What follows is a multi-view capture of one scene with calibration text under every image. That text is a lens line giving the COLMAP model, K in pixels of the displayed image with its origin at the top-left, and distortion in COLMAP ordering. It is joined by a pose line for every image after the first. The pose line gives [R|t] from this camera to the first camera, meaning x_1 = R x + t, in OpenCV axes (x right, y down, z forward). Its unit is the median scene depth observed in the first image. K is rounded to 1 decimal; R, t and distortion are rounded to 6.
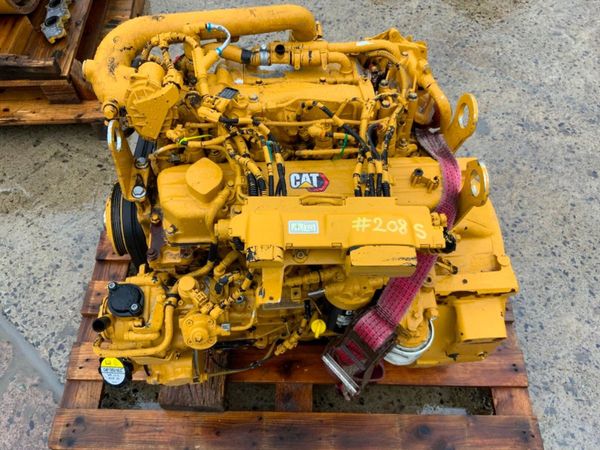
lens RADIAL K [[497.7, 0, 297.8], [0, 497.7, 225.6], [0, 0, 1]] dist [0.038586, -0.075847]
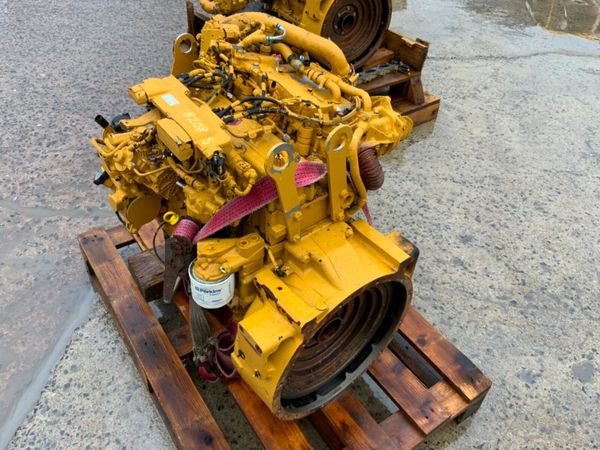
lens RADIAL K [[491.9, 0, 298.0], [0, 491.9, 228.0], [0, 0, 1]] dist [0.104662, -0.201887]
pose [[0.572815, 0.555332, -0.602900, 0.712469], [-0.722532, 0.689420, -0.051451, 0.036458], [0.387080, 0.465086, 0.796156, 0.074938]]
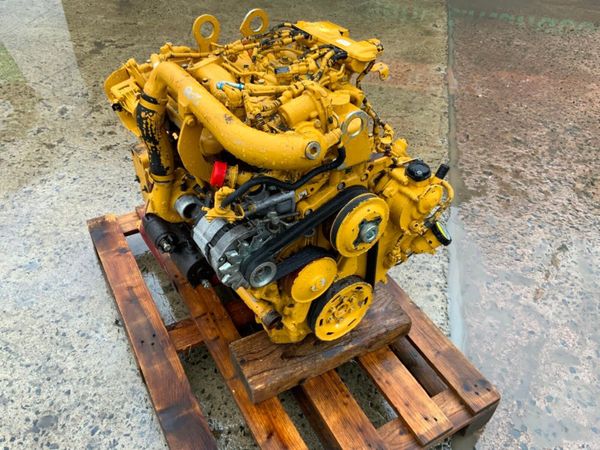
lens RADIAL K [[497.7, 0, 297.8], [0, 497.7, 225.6], [0, 0, 1]] dist [0.038586, -0.075847]
pose [[-0.501742, -0.587748, 0.634671, -0.722414], [0.718459, 0.125456, 0.684162, -0.635477], [-0.481738, 0.799258, 0.359327, 0.509279]]
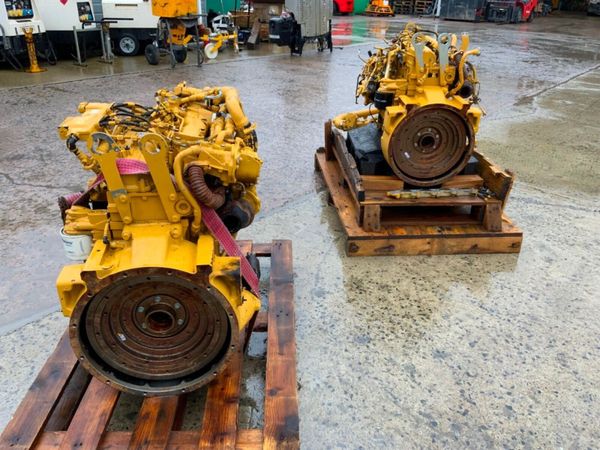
lens RADIAL K [[491.9, 0, 298.0], [0, 491.9, 228.0], [0, 0, 1]] dist [0.104662, -0.201887]
pose [[0.046275, 0.431110, -0.901112, 1.226405], [-0.864584, 0.469127, 0.180040, -0.504379], [0.500353, 0.770756, 0.394439, 0.518997]]
